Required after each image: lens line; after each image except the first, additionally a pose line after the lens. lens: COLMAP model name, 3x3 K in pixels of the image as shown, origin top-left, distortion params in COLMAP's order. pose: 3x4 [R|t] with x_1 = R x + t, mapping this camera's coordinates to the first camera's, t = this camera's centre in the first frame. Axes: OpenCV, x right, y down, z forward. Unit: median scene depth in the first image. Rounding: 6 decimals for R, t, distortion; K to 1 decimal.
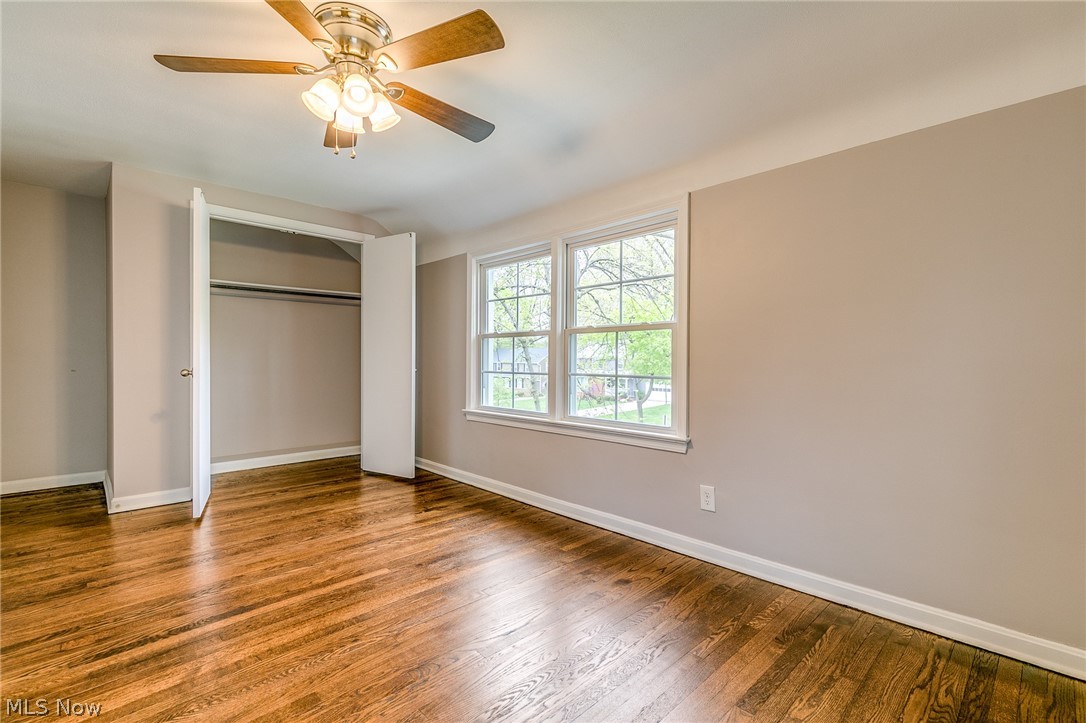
lens RADIAL K [[475.2, 0, 520.9], [0, 475.2, 355.6], [0, 0, 1]] dist [0.047419, -0.000438]
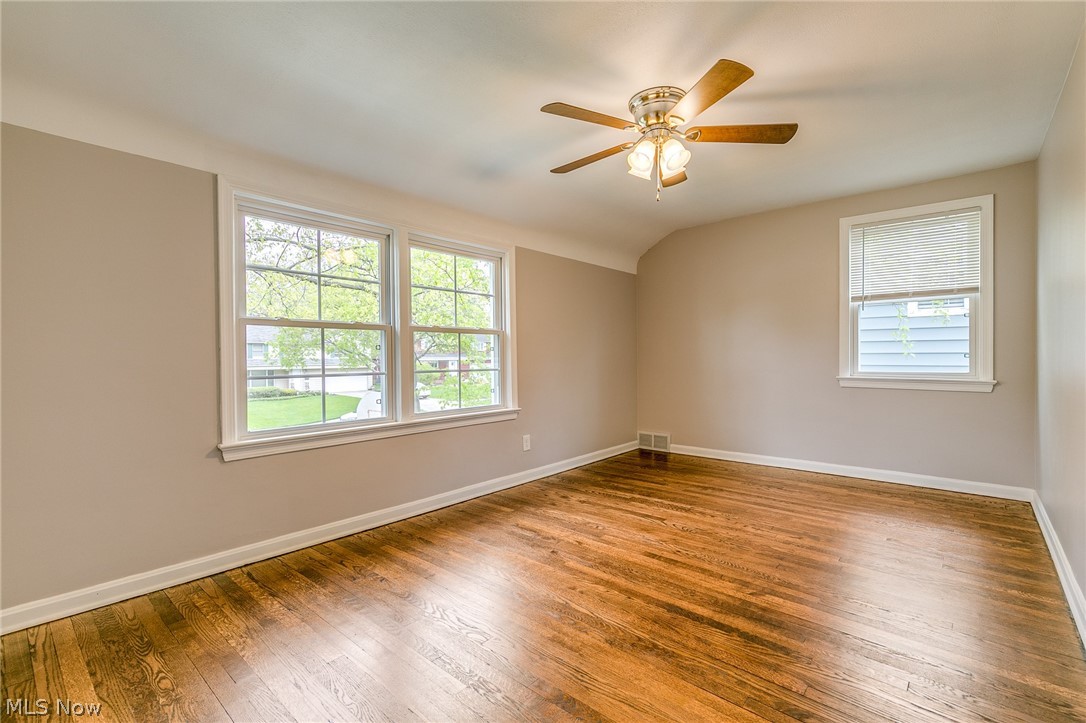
lens RADIAL K [[489.3, 0, 547.0], [0, 489.3, 361.5], [0, 0, 1]] dist [0.005152, -0.000642]
pose [[-0.116548, 0.004320, 0.993176, -1.107237], [0.007573, 0.999965, -0.003461, 0.028291], [-0.993156, 0.007118, -0.116577, 1.001793]]
